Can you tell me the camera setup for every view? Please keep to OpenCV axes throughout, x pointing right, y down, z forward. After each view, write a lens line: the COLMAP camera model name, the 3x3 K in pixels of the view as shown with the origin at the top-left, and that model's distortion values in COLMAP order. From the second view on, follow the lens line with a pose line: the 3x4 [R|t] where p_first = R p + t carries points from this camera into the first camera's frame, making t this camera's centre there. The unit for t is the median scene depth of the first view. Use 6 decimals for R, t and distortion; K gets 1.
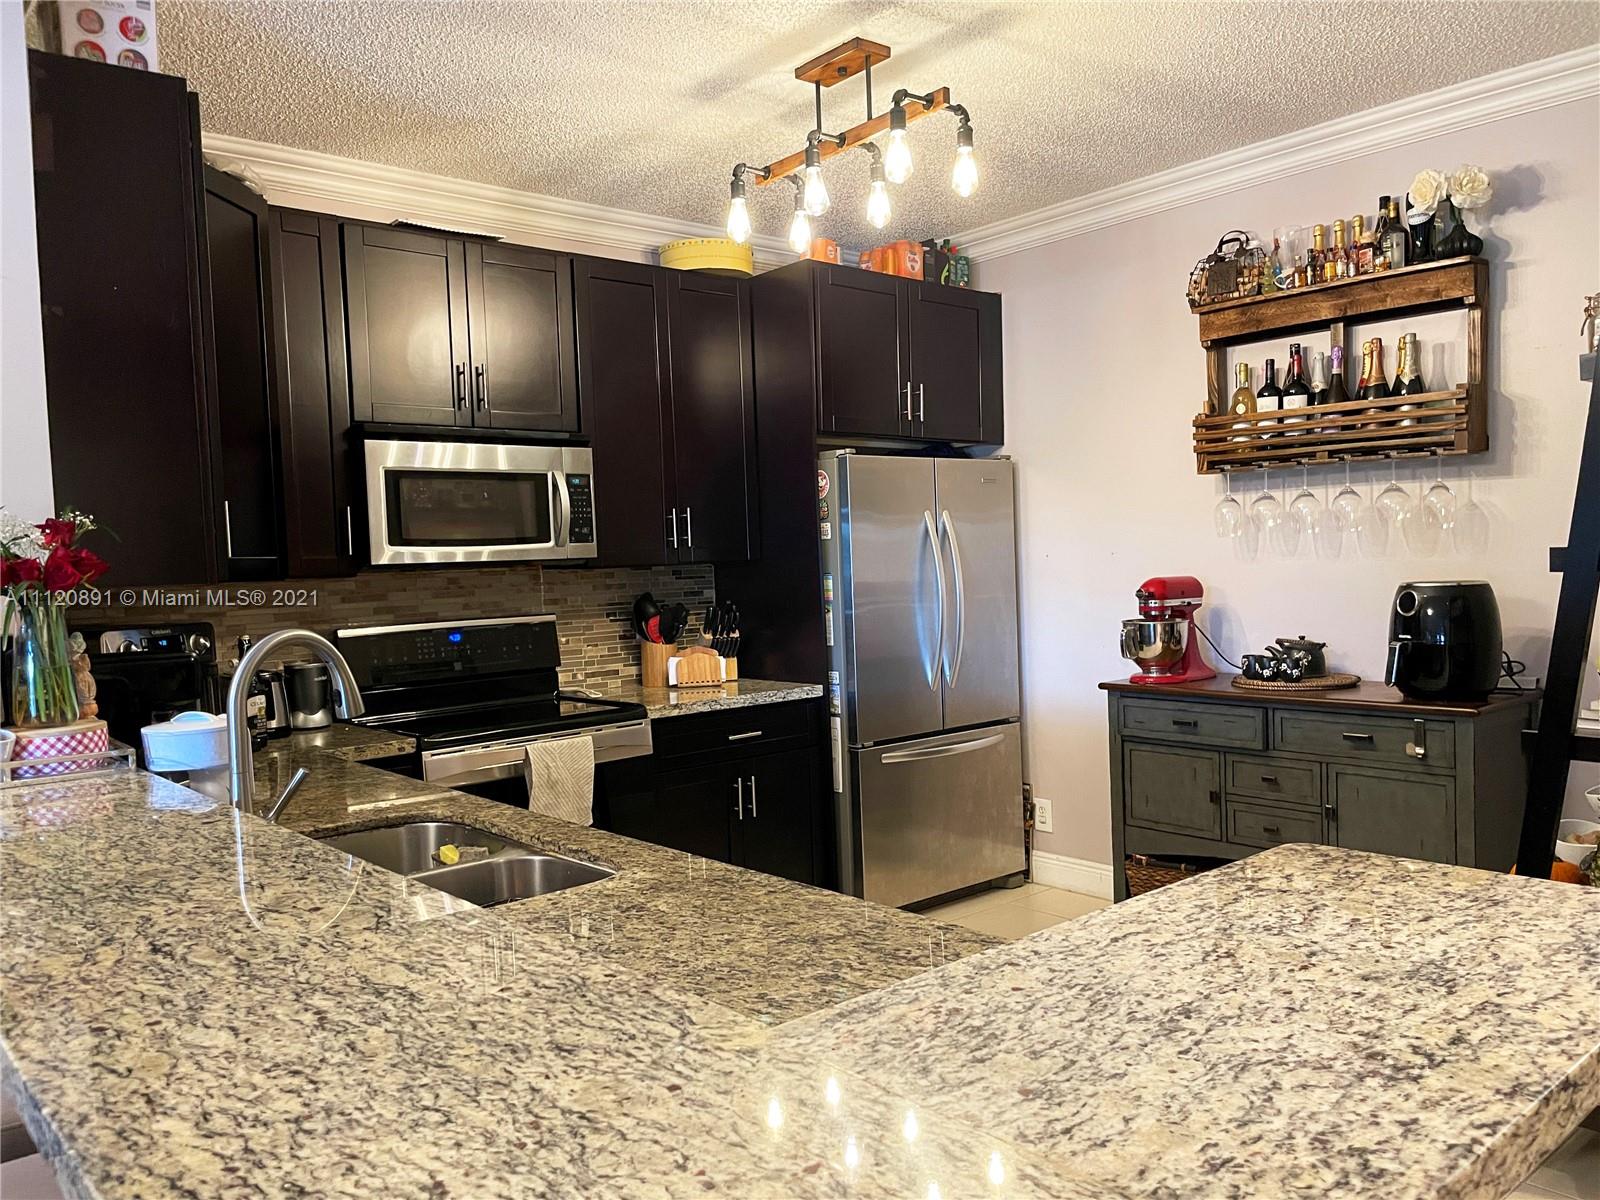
lens RADIAL K [[1235.6, 0, 810.8], [0, 1235.6, 603.5], [0, 0, 1]] dist [0.012369, -0.001859]
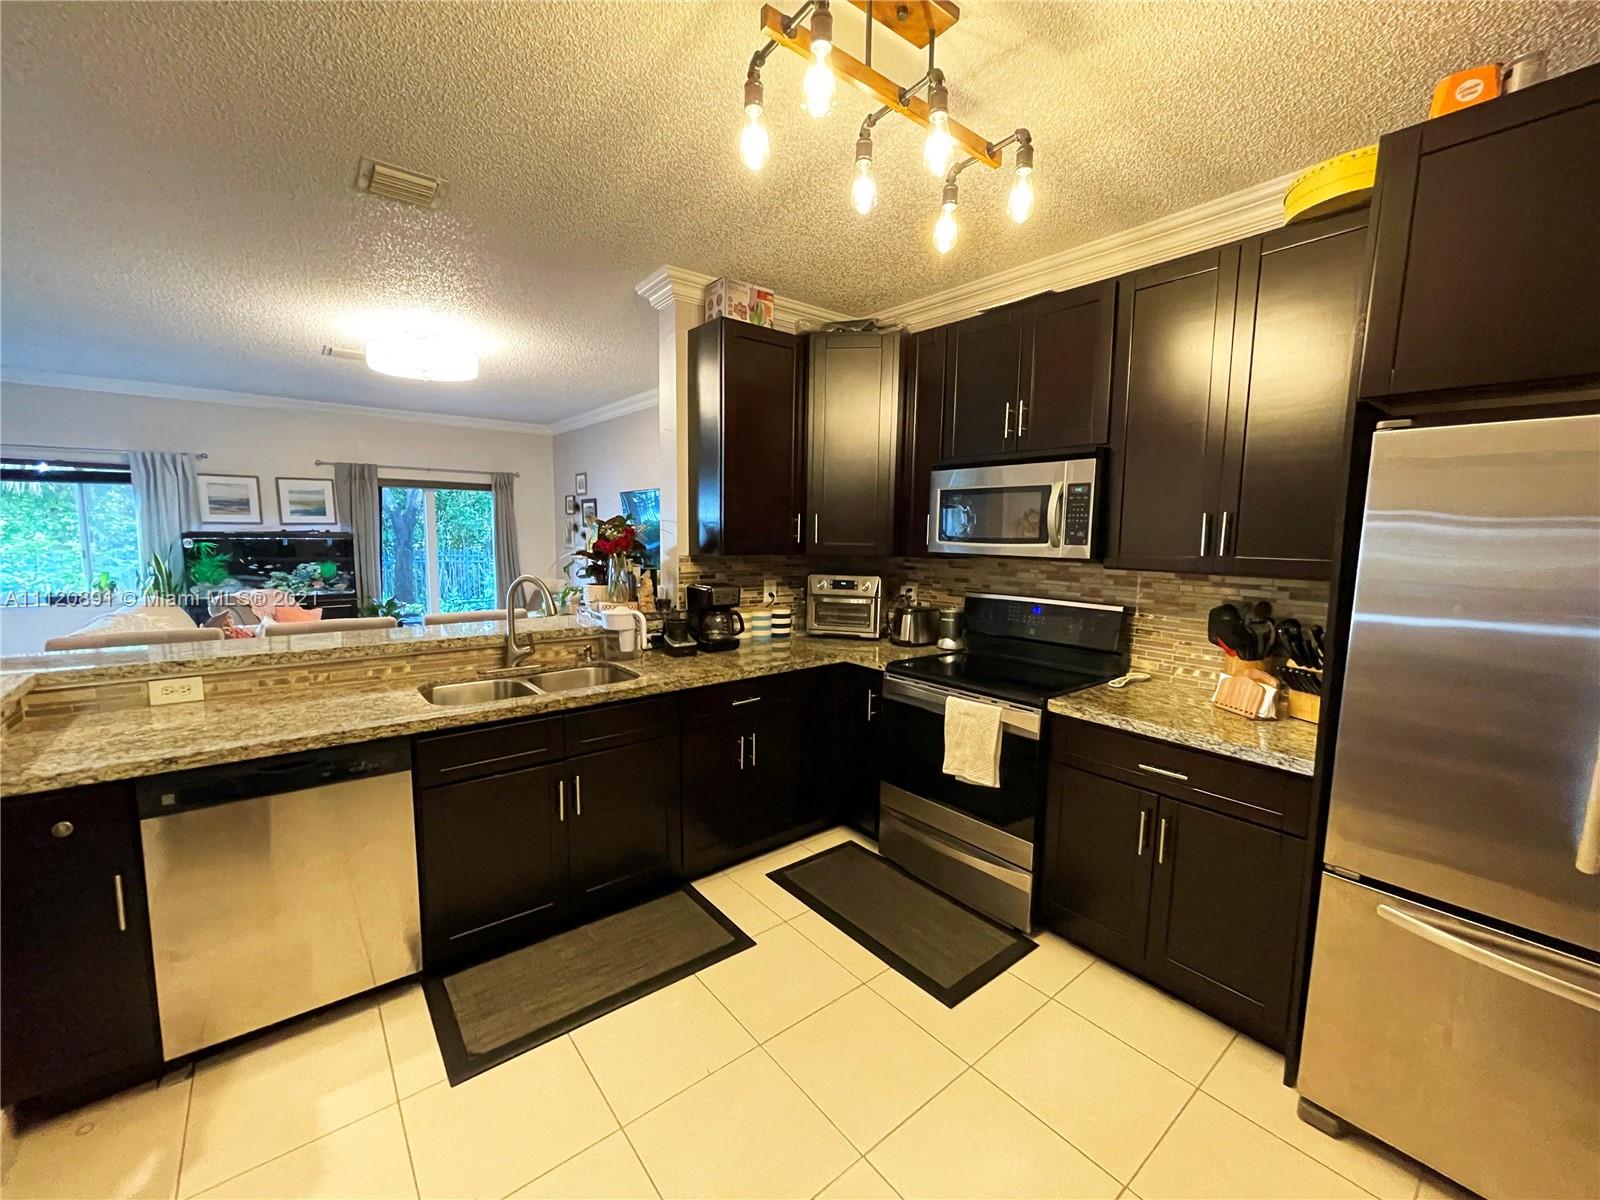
lens RADIAL K [[641.1, 0, 784.7], [0, 641.1, 607.4], [0, 0, 1]] dist [-0.003587, 0.001365]
pose [[-0.048550, 0.153635, -0.986934, 0.426767], [-0.050473, 0.986460, 0.156044, -0.073116], [0.997545, 0.057389, -0.040139, 0.789046]]
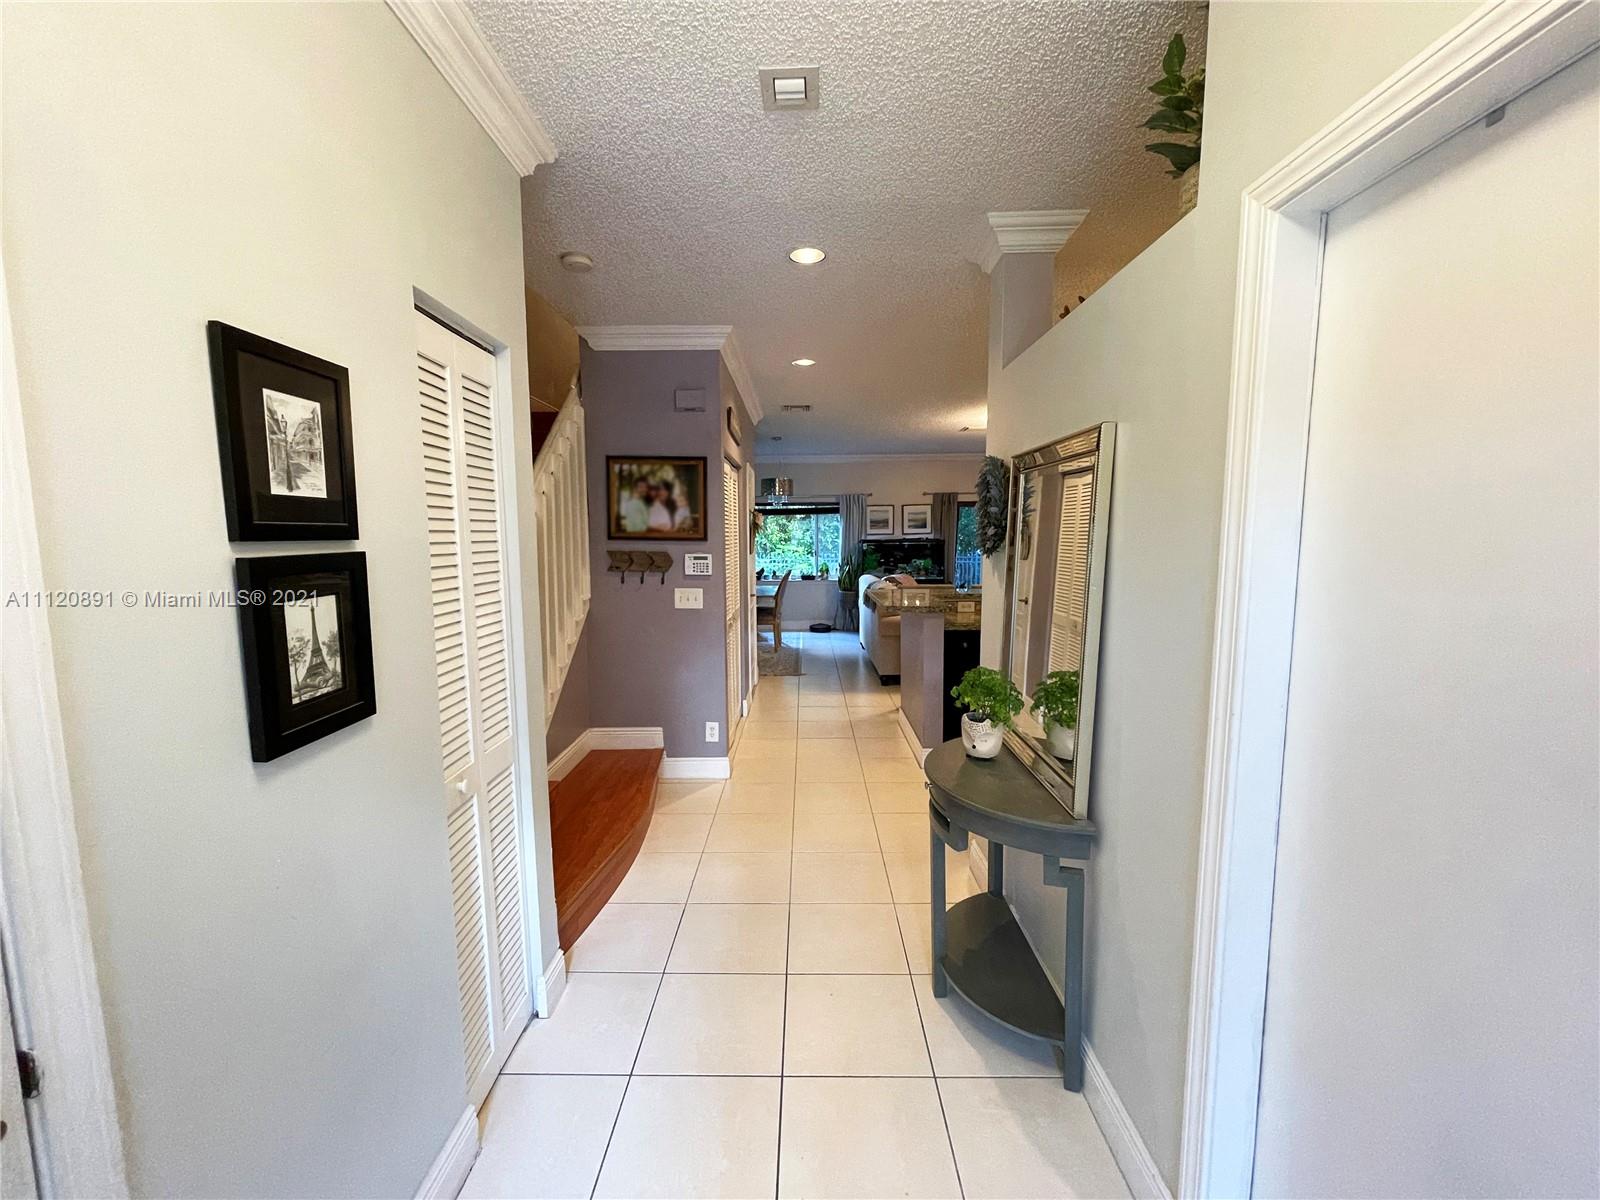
lens RADIAL K [[641.1, 0, 801.4], [0, 641.1, 611.5], [0, 0, 1]] dist [-0.003587, 0.001365]
pose [[-0.663311, 0.129308, -0.737088, 1.056474], [0.003708, 0.985514, 0.169553, -0.095881], [0.748335, 0.109734, -0.654181, 0.844728]]
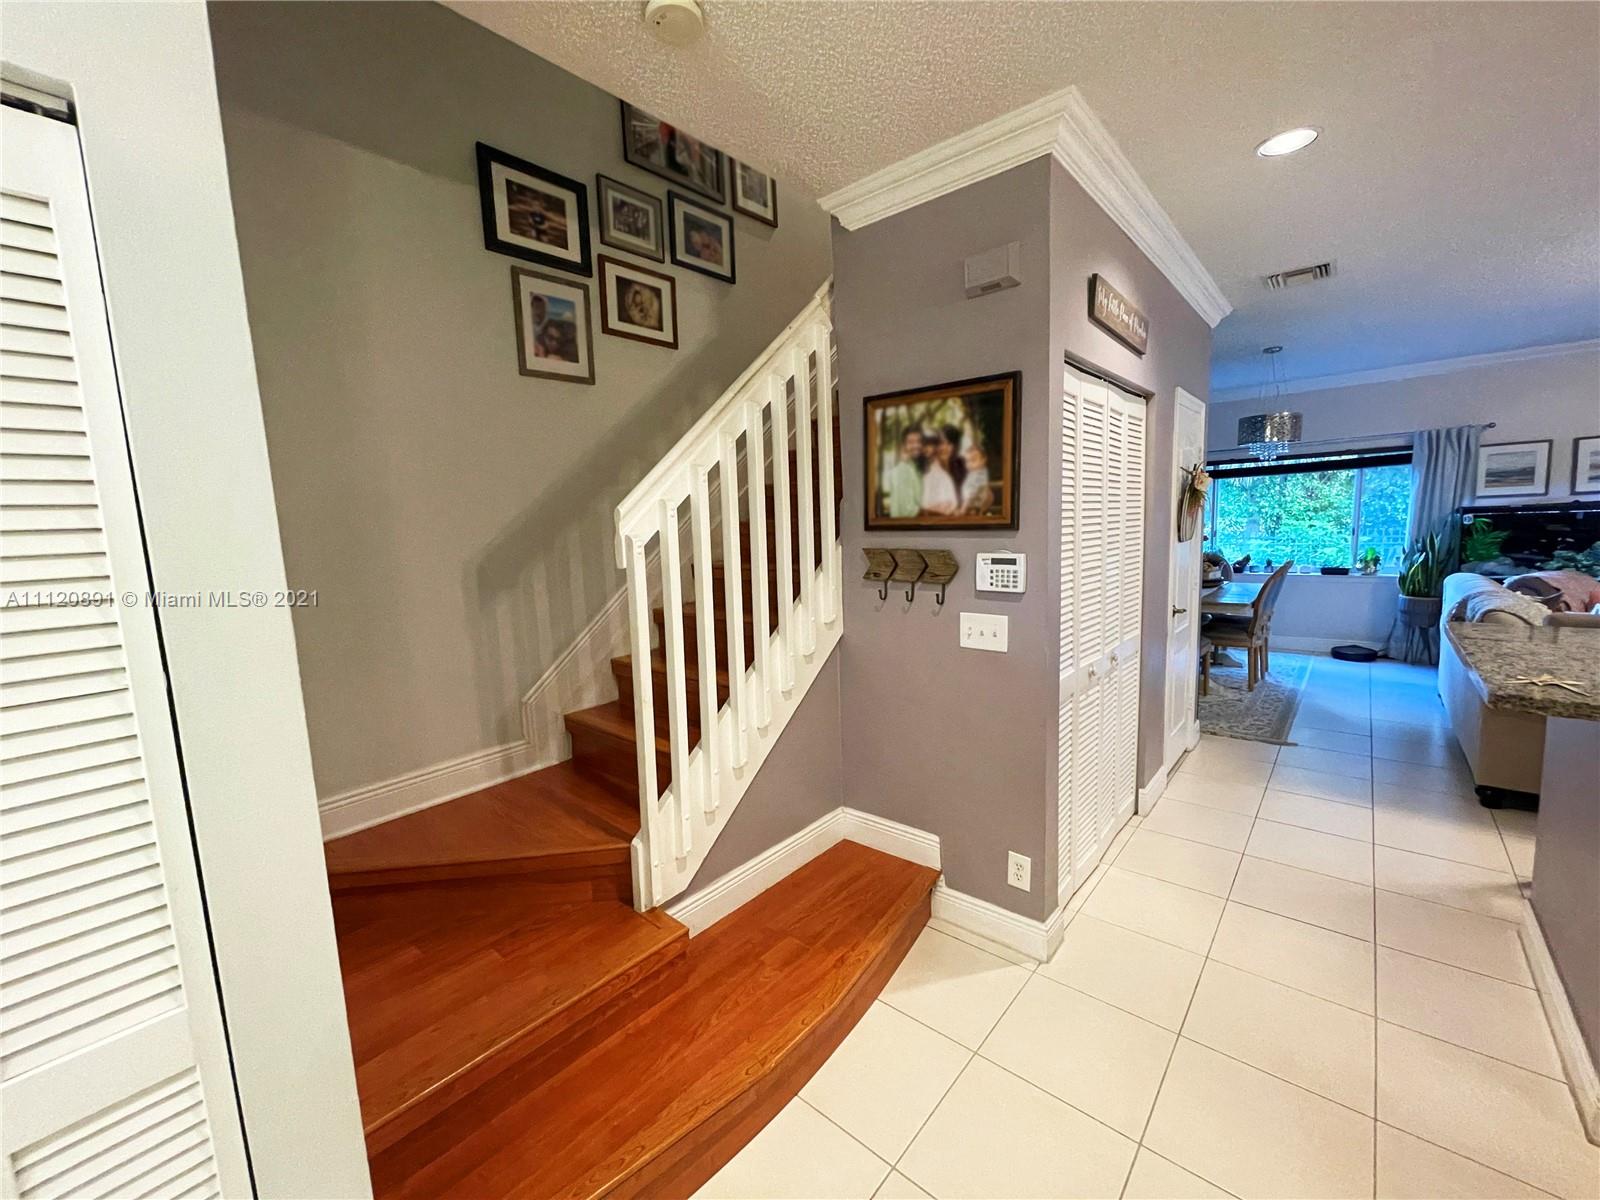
lens RADIAL K [[641.1, 0, 800.3], [0, 641.1, 604.7], [0, 0, 1]] dist [-0.003587, 0.001365]
pose [[-0.988807, 0.092550, -0.117023, 0.657037], [0.072369, 0.983421, 0.166269, -0.076516], [0.130472, 0.155939, -0.979112, 0.586197]]
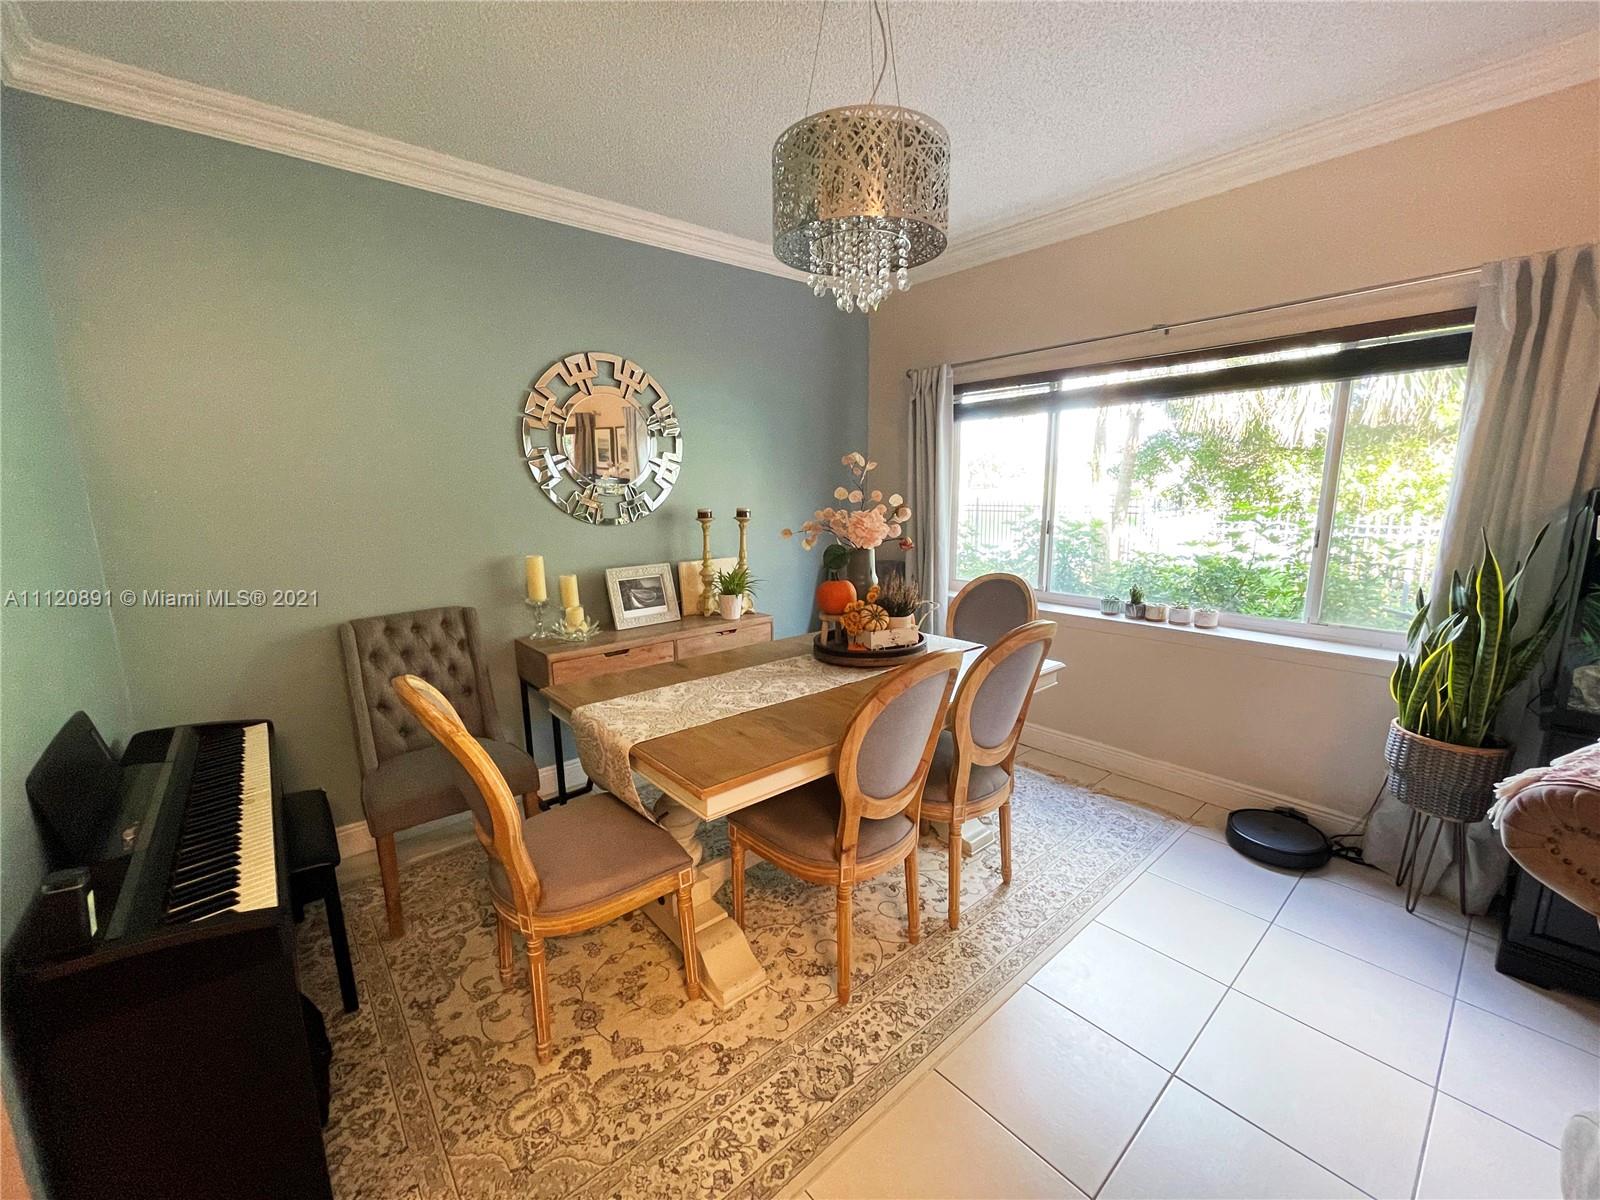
lens RADIAL K [[641.1, 0, 814.4], [0, 641.1, 599.3], [0, 0, 1]] dist [-0.003587, 0.001365]
pose [[-0.998870, 0.044257, 0.017335, -0.409353], [0.046936, 0.975953, 0.212870, 0.005149], [-0.007497, 0.213443, -0.976927, -0.168339]]
